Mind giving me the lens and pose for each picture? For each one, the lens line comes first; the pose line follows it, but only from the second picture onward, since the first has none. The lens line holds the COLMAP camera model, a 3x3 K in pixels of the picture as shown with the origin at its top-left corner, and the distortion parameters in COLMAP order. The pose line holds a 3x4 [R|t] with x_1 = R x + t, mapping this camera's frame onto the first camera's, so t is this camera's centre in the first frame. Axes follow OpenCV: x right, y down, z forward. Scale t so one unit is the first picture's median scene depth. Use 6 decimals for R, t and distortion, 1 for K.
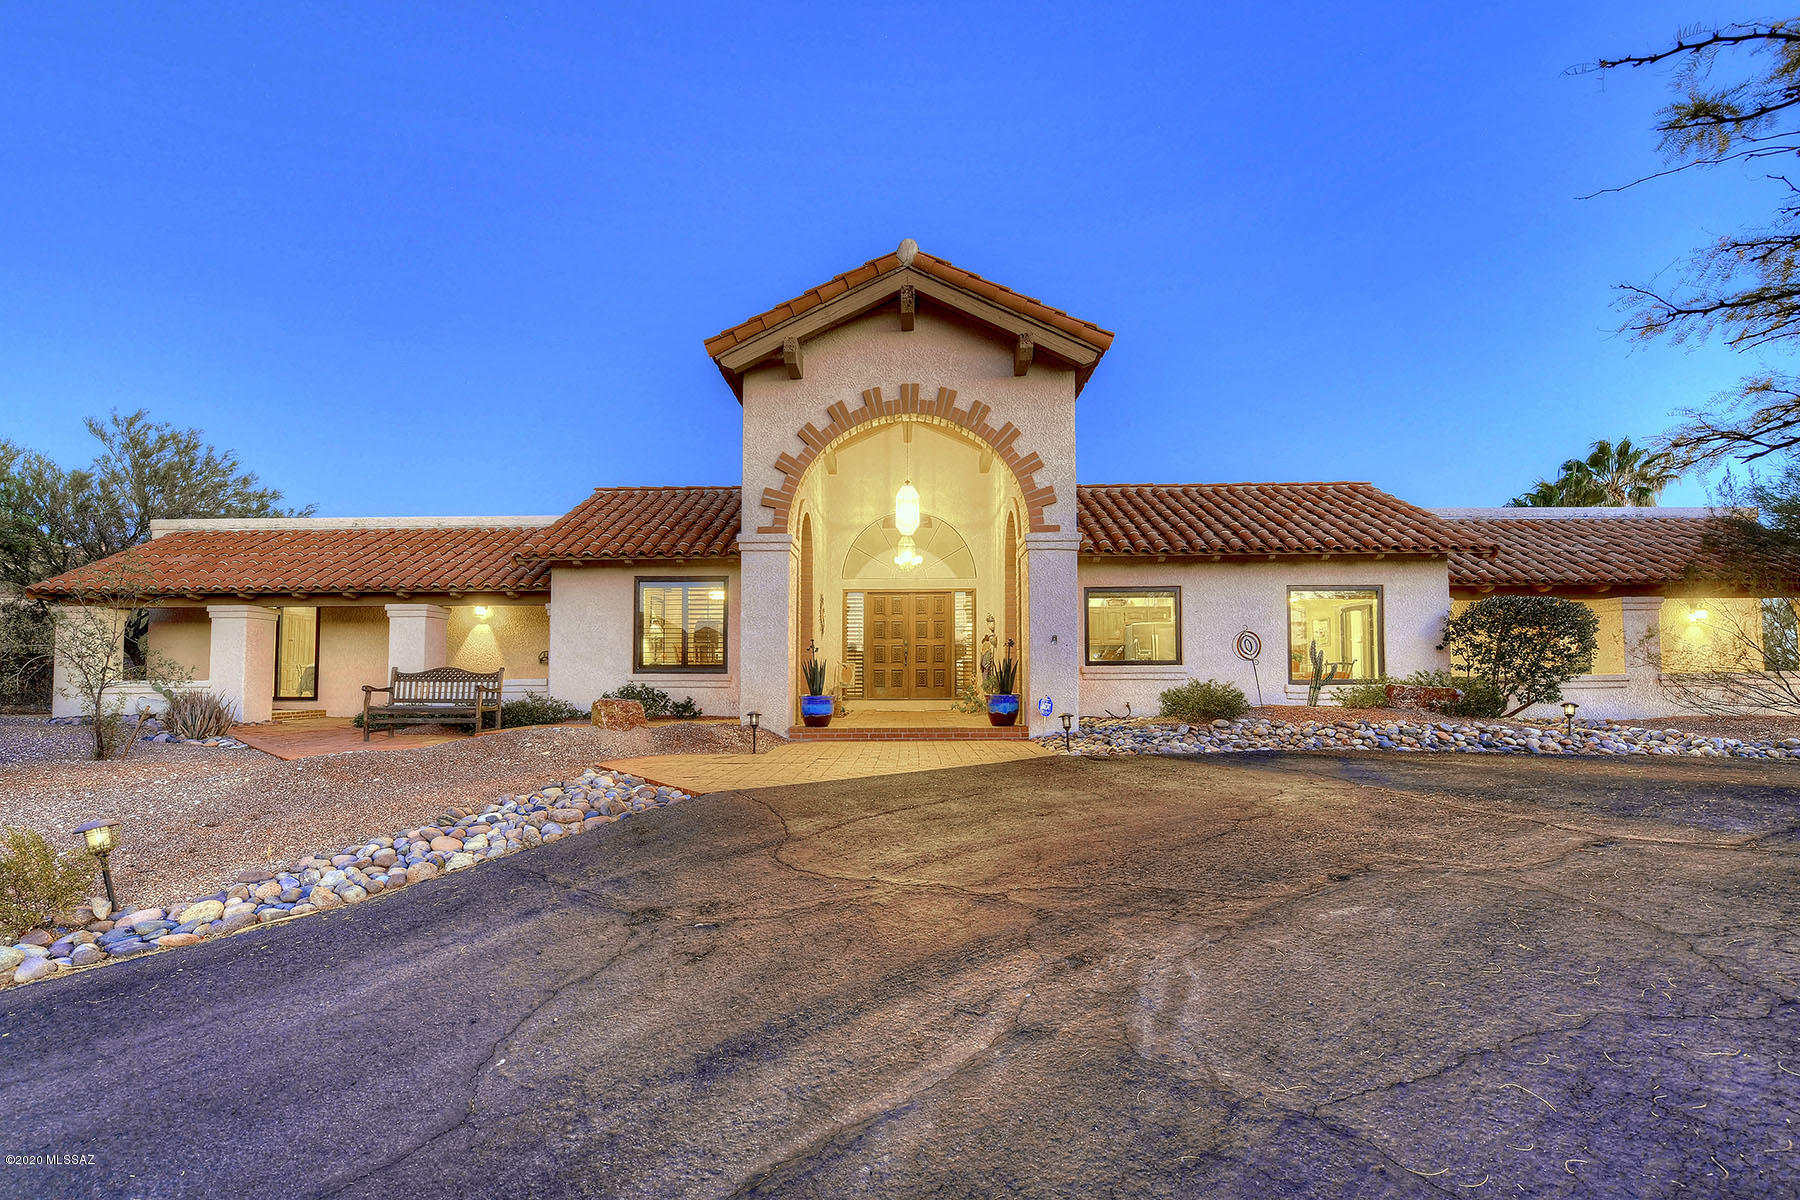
lens RADIAL K [[637.5, 0, 899.4], [0, 637.5, 635.6], [0, 0, 1]] dist [-0.000106, 0.000142]
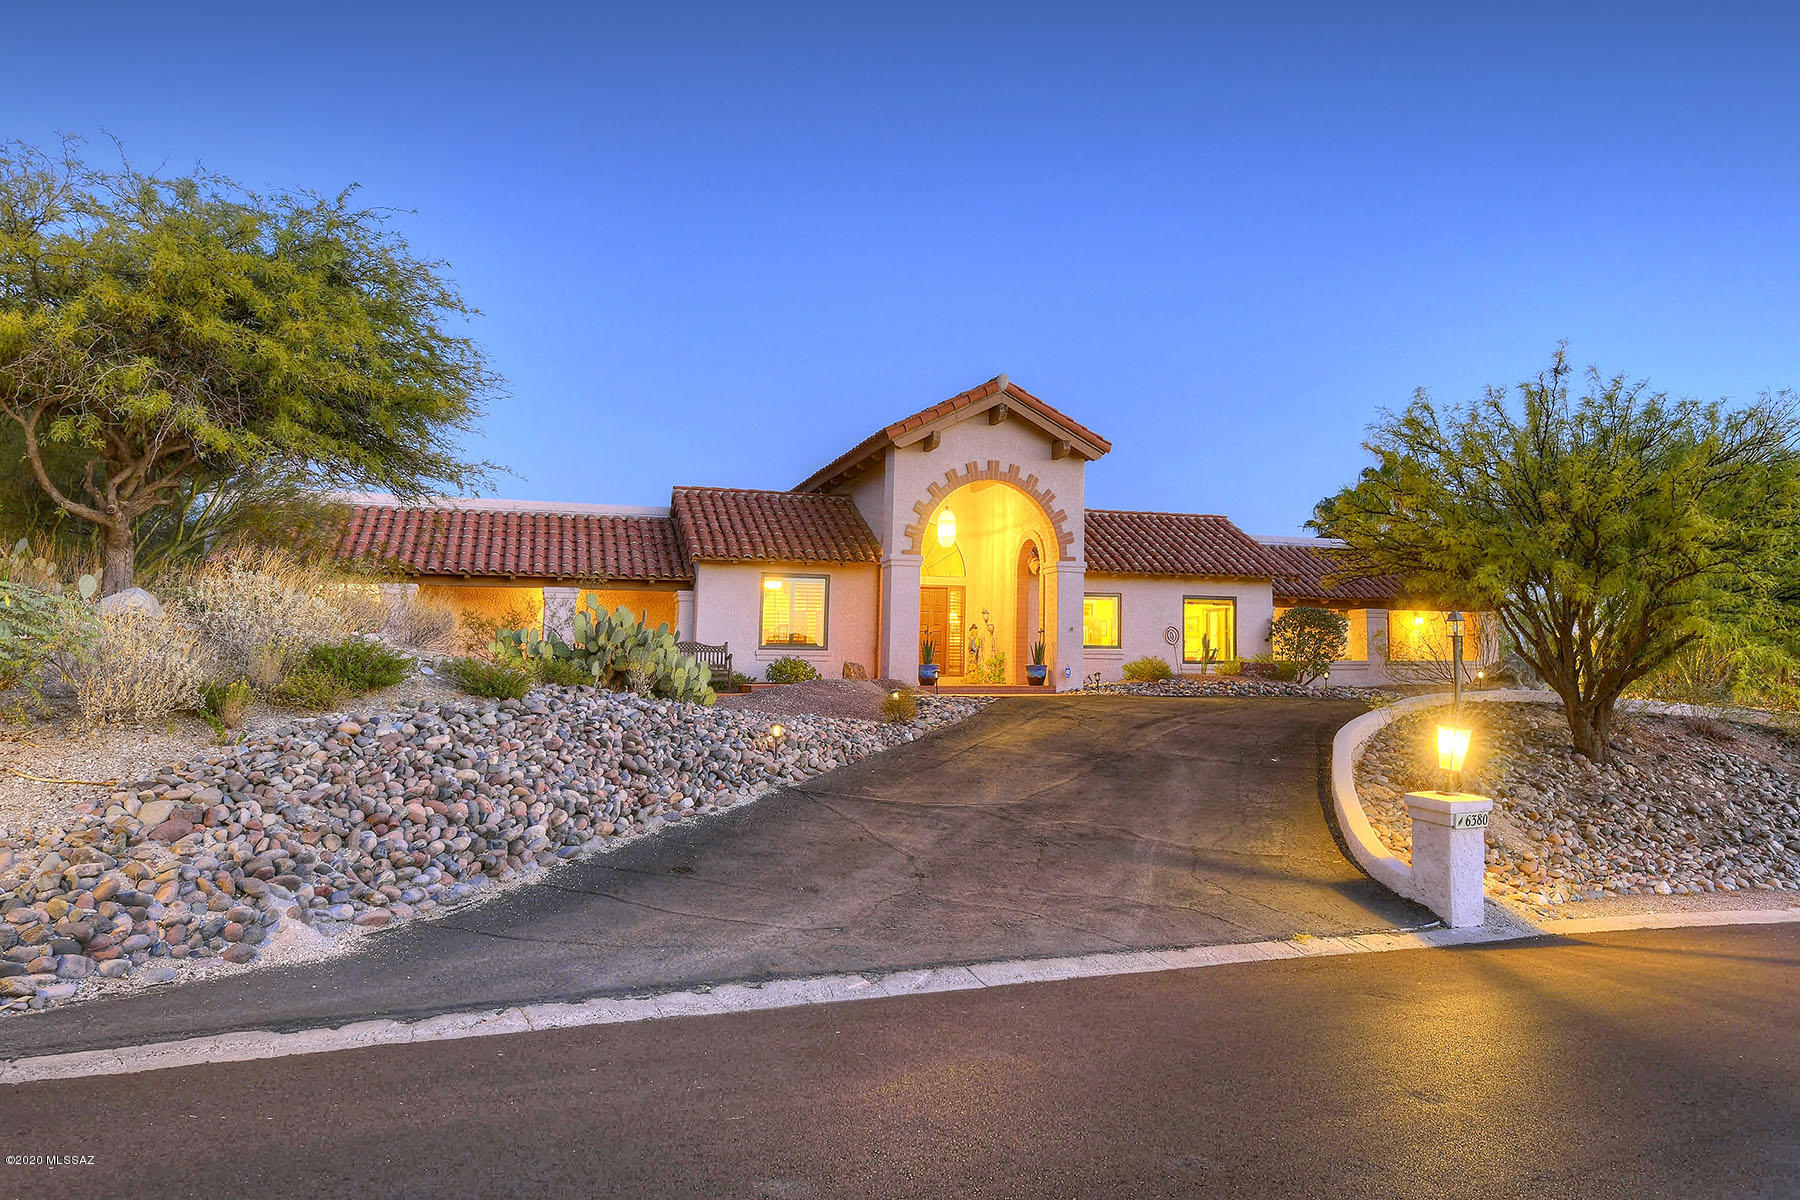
lens RADIAL K [[1145.3, 0, 900.0], [0, 1145.3, 600.0], [0, 0, 1]] dist [-0.000922, -0.000377]
pose [[0.921998, 0.029858, 0.386043, -1.172818], [-0.023155, 0.999490, -0.022000, 0.004969], [-0.386503, 0.011345, 0.922219, -1.362083]]
